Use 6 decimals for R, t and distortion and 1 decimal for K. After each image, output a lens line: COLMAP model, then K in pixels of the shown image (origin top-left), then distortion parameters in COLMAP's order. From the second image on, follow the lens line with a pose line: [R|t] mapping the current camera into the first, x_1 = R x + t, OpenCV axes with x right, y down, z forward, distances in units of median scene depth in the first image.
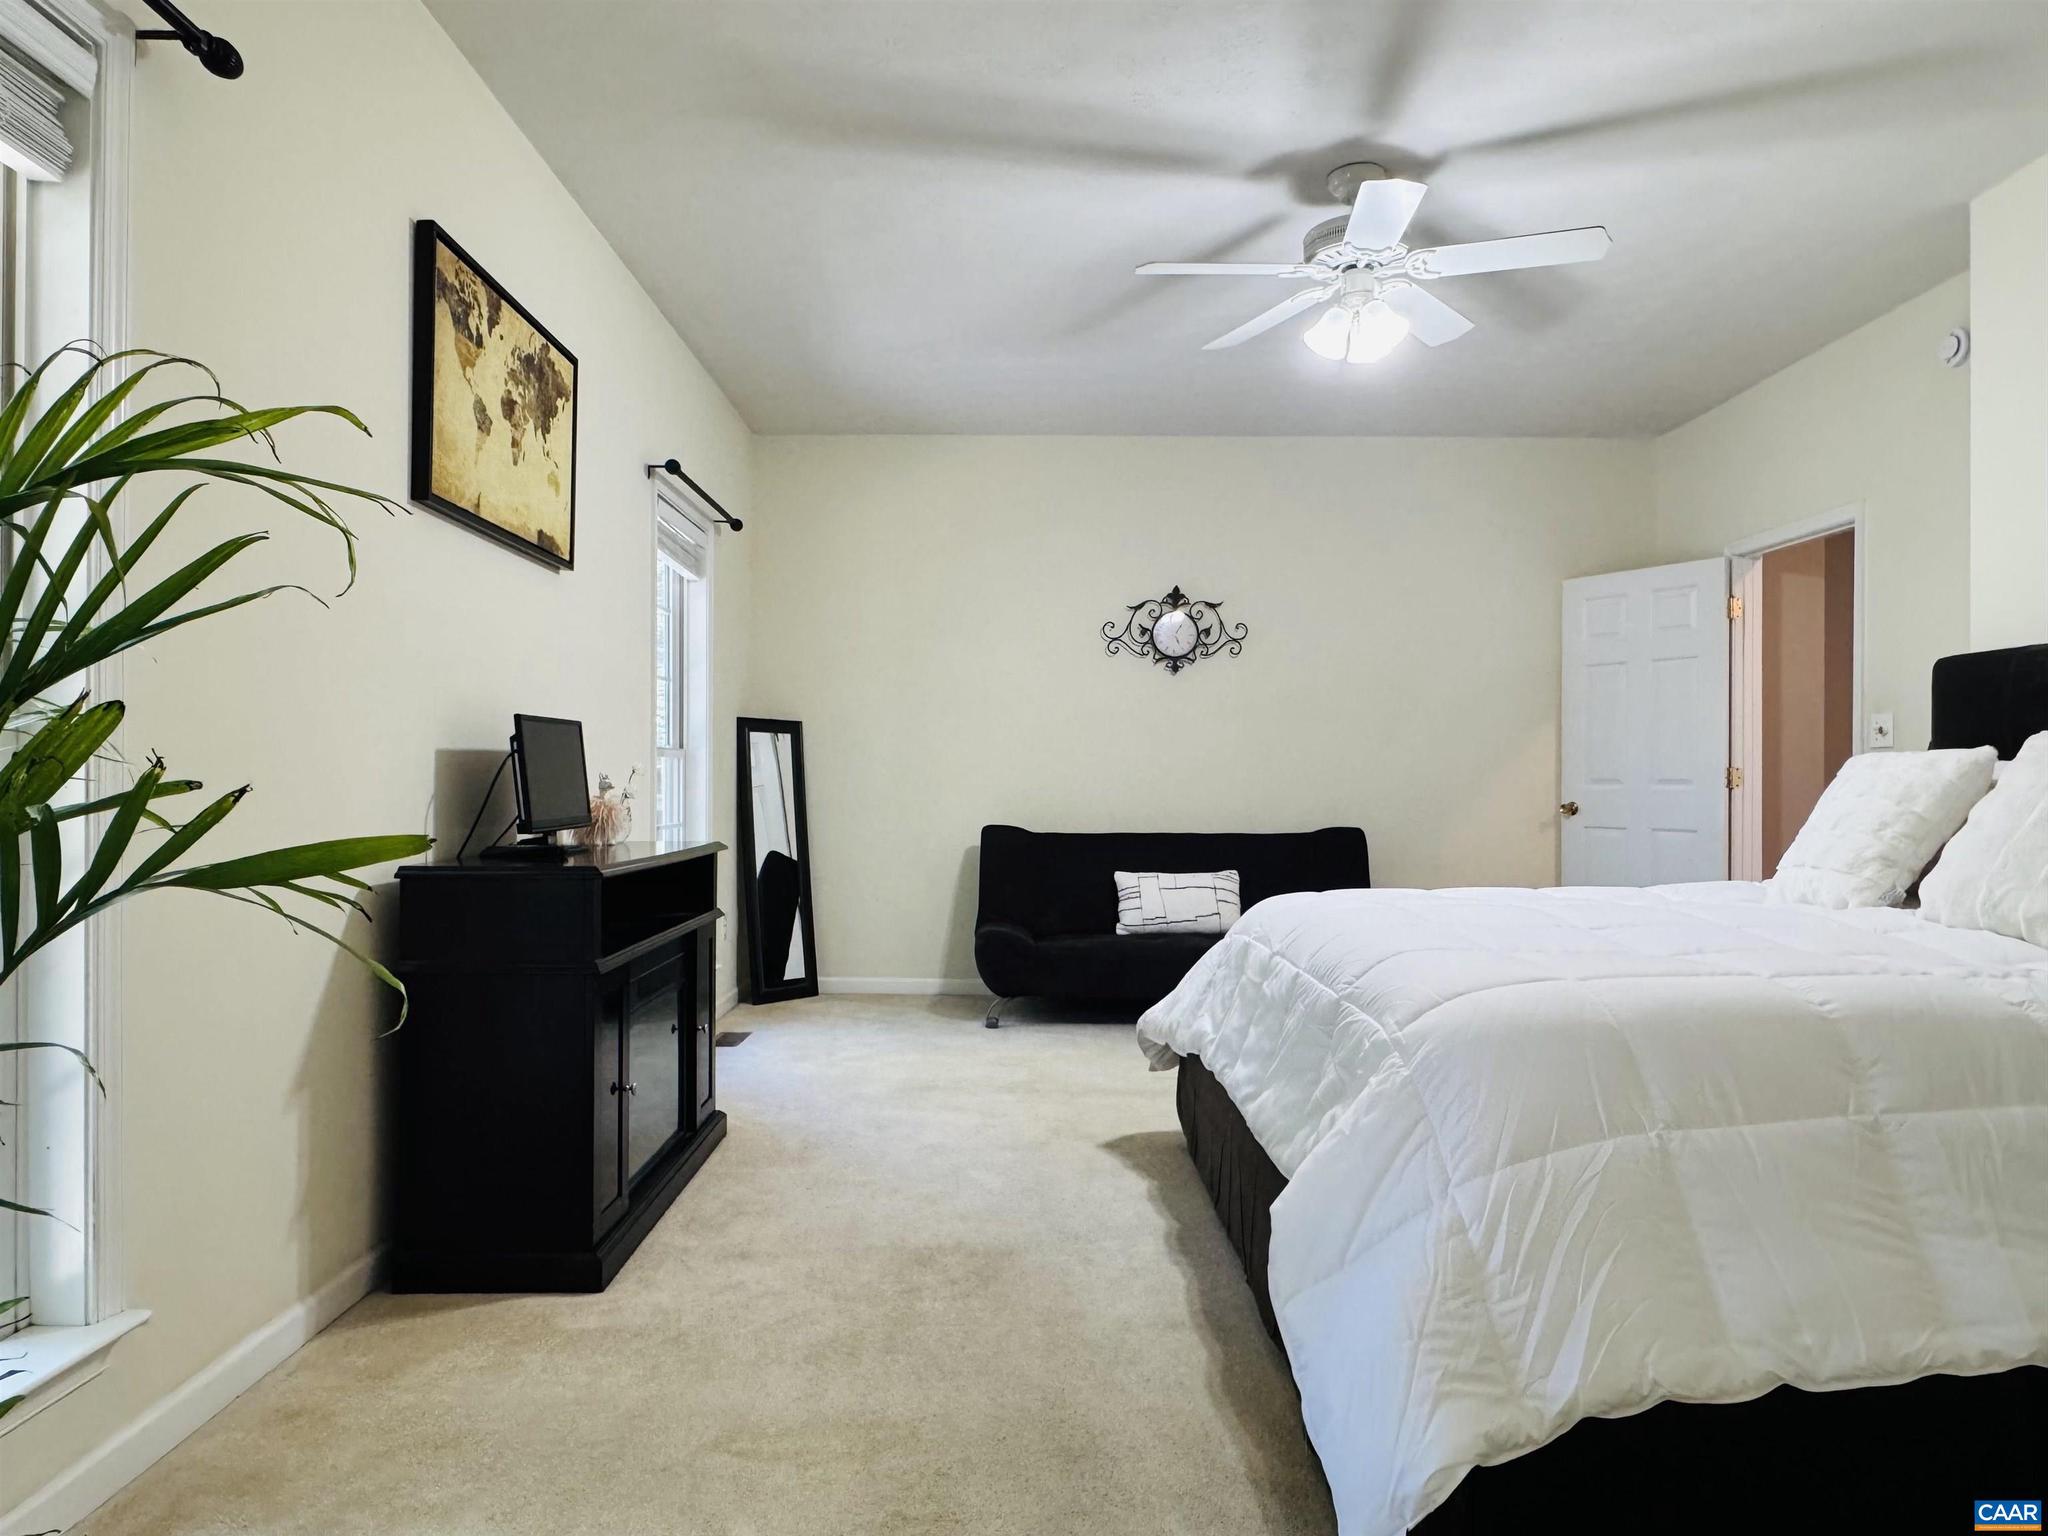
lens RADIAL K [[1300.3, 0, 1014.8], [0, 1300.3, 772.9], [0, 0, 1]] dist [-0.001924, 0.004267]
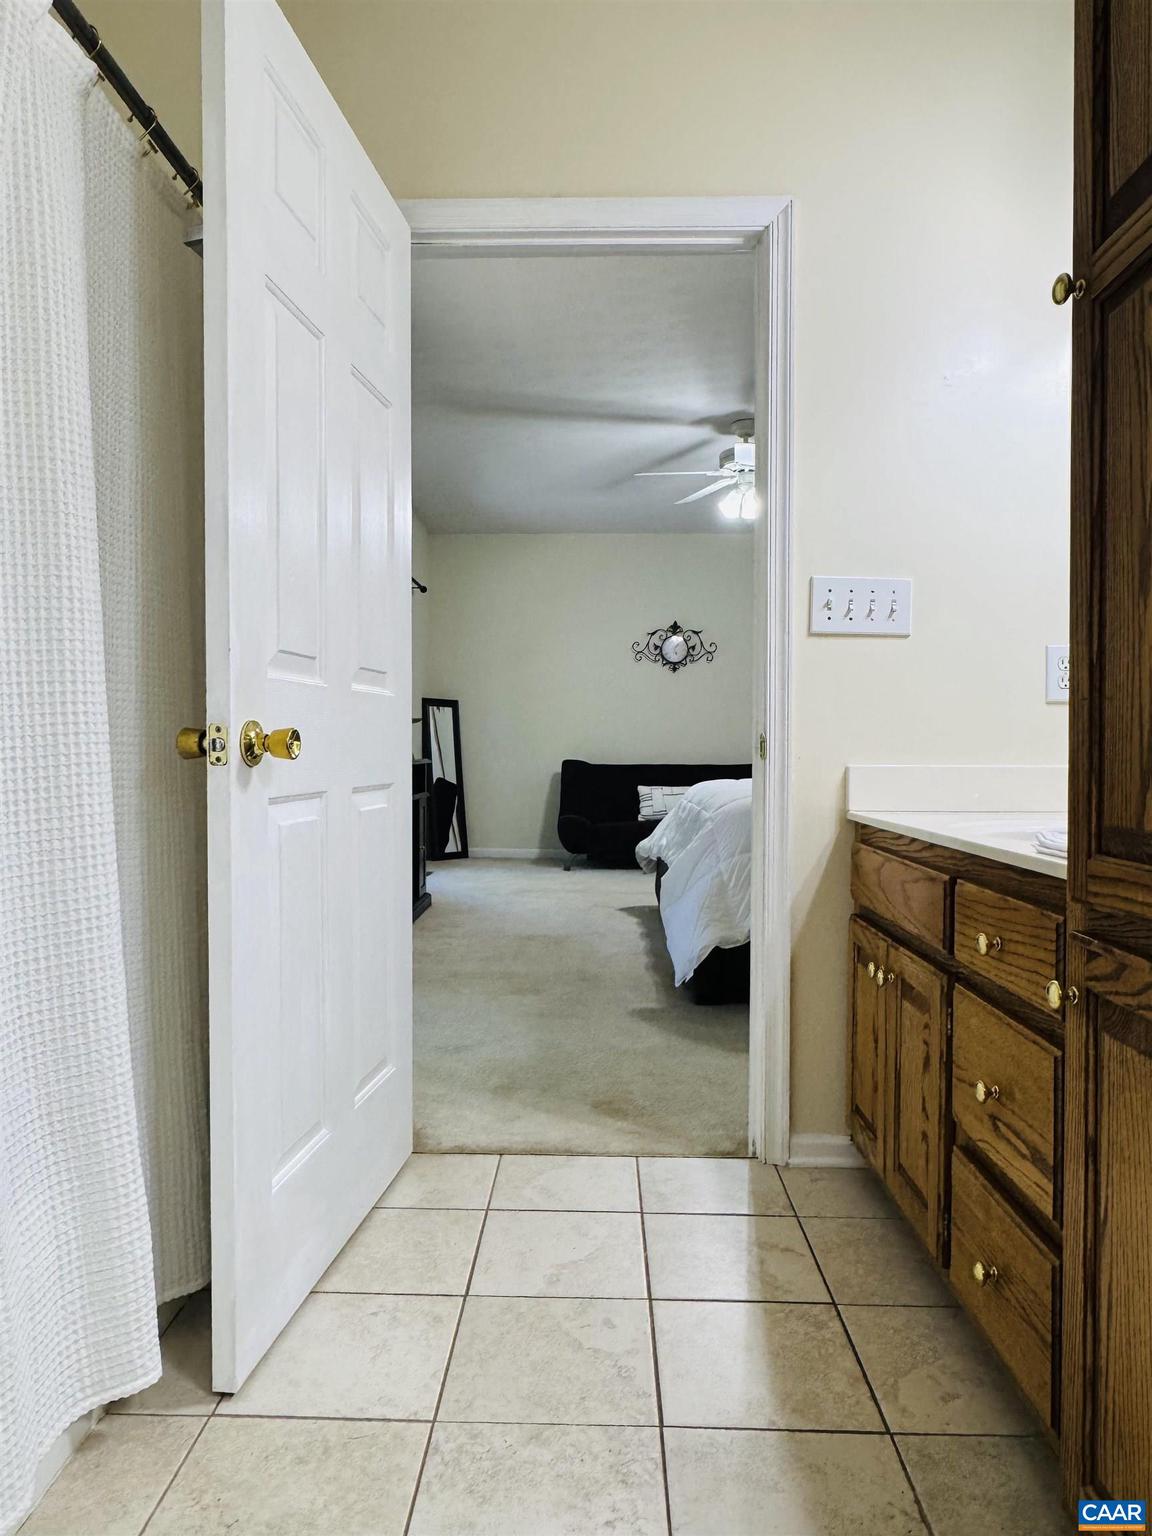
lens RADIAL K [[975.3, 0, 576.0], [0, 975.3, 768.0], [0, 0, 1]] dist [-0.001924, 0.004267]
pose [[0.999783, 0.000205, -0.020839, 0.020905], [0.000333, 0.999668, 0.025781, 0.018225], [0.020837, -0.025782, 0.999450, -0.315617]]
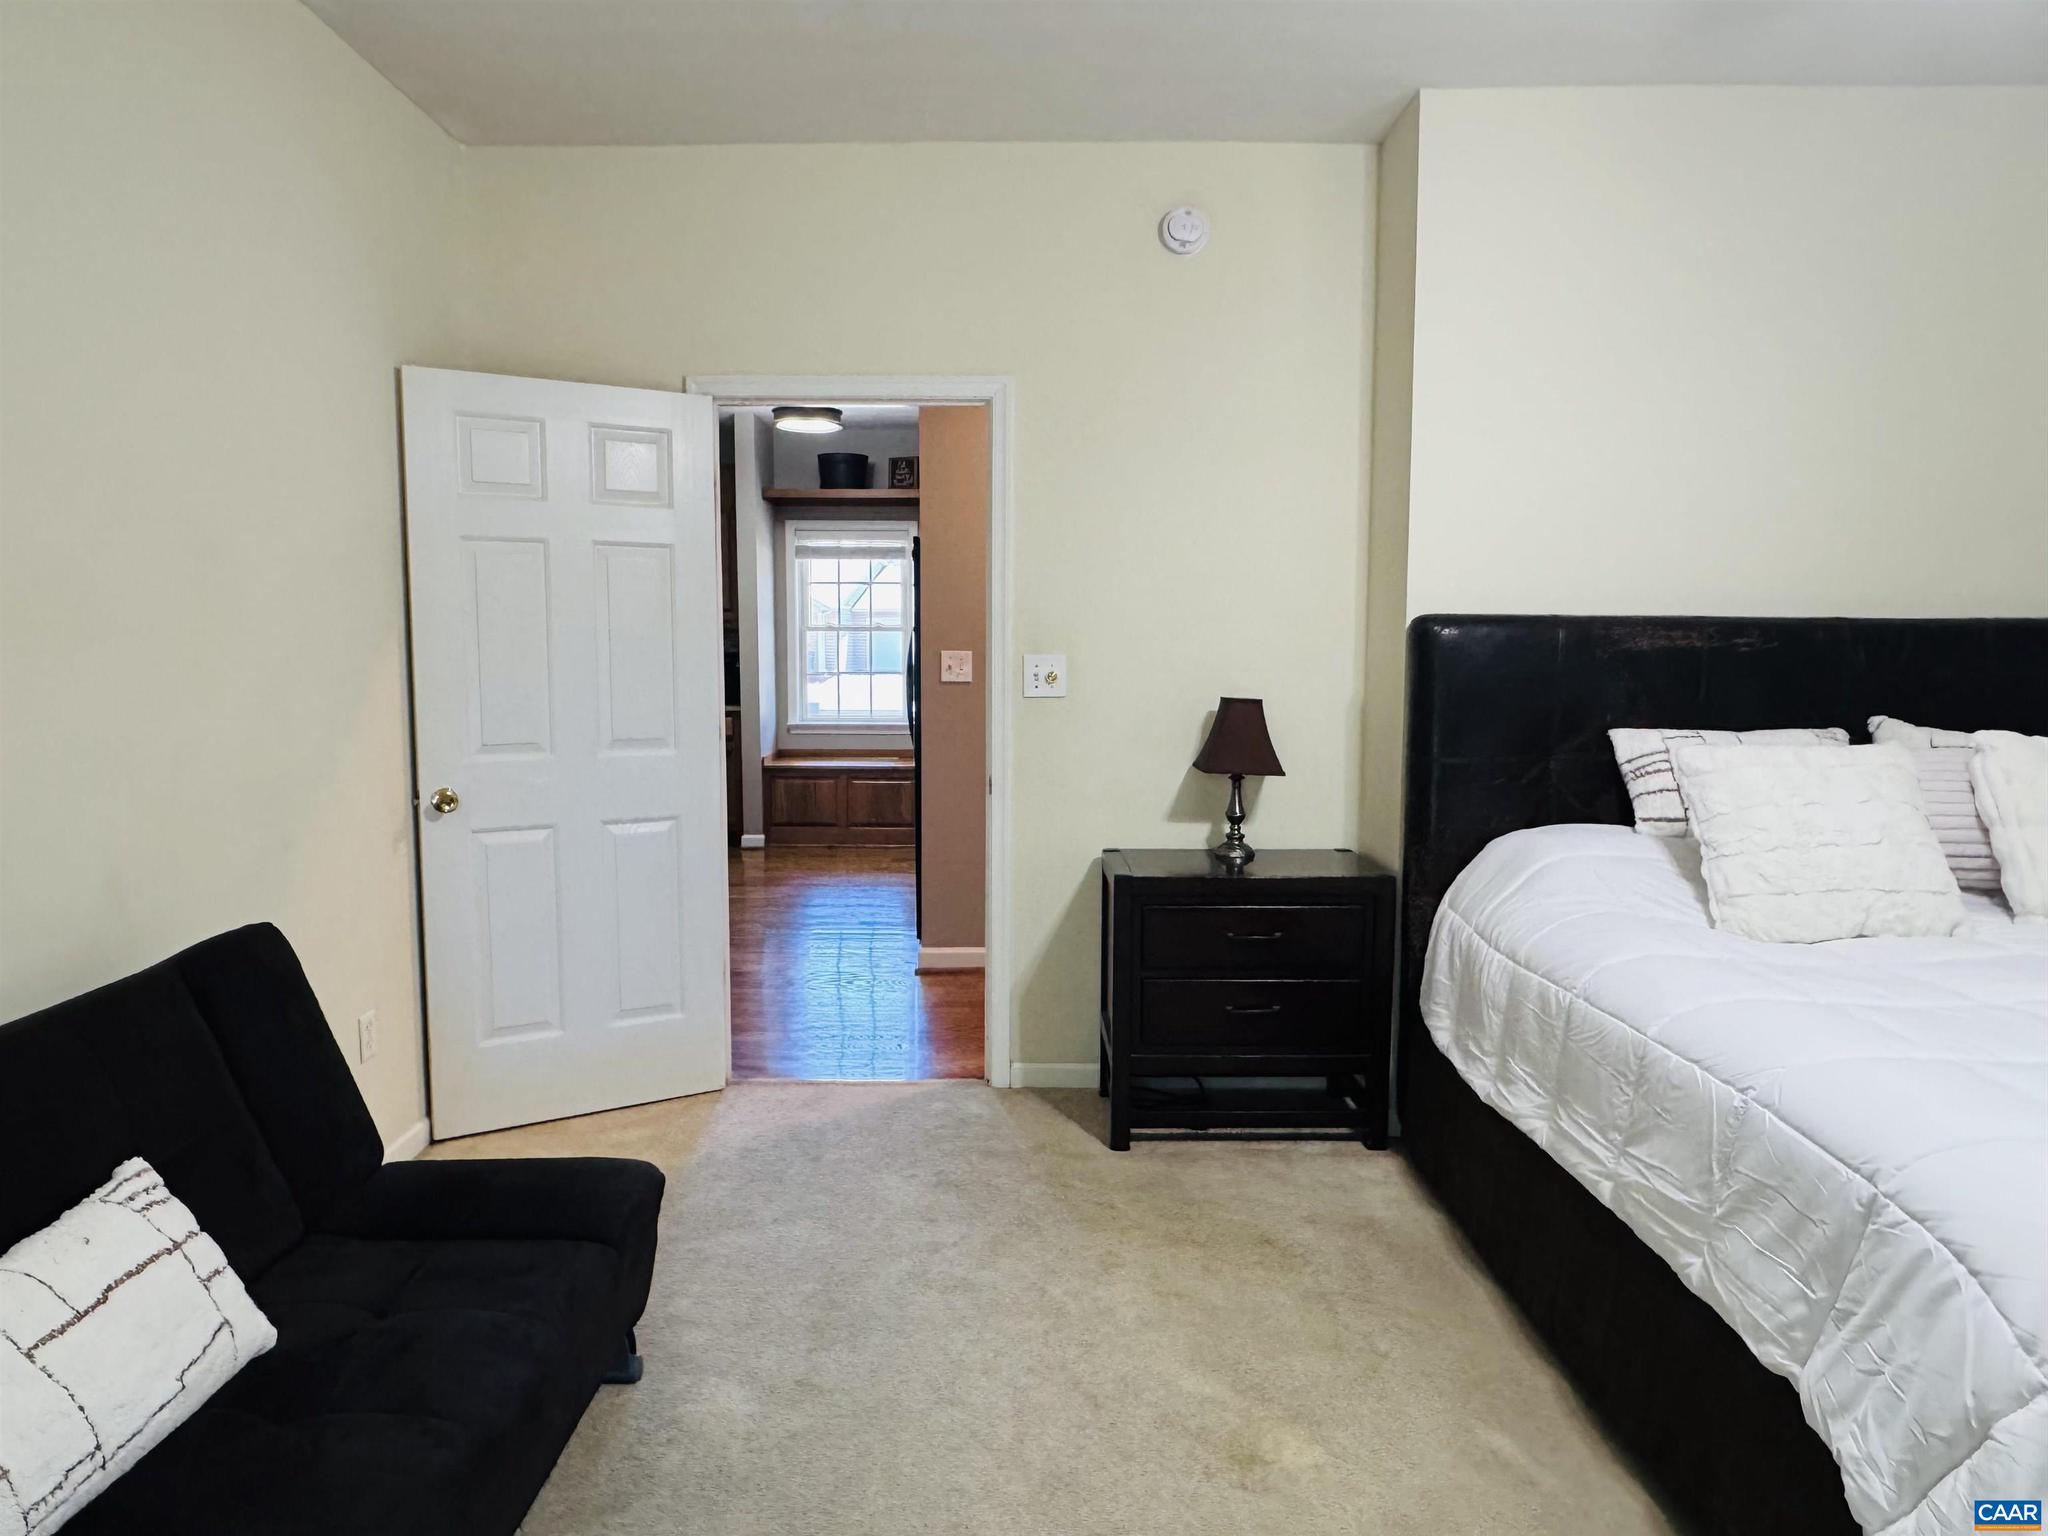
lens RADIAL K [[1300.3, 0, 1014.8], [0, 1300.3, 772.9], [0, 0, 1]] dist [-0.001924, 0.004267]
pose [[0.005023, -0.109726, 0.993949, -0.117666], [-0.007224, 0.993932, 0.109761, -0.048405], [-0.999961, -0.007732, 0.004200, 0.807147]]
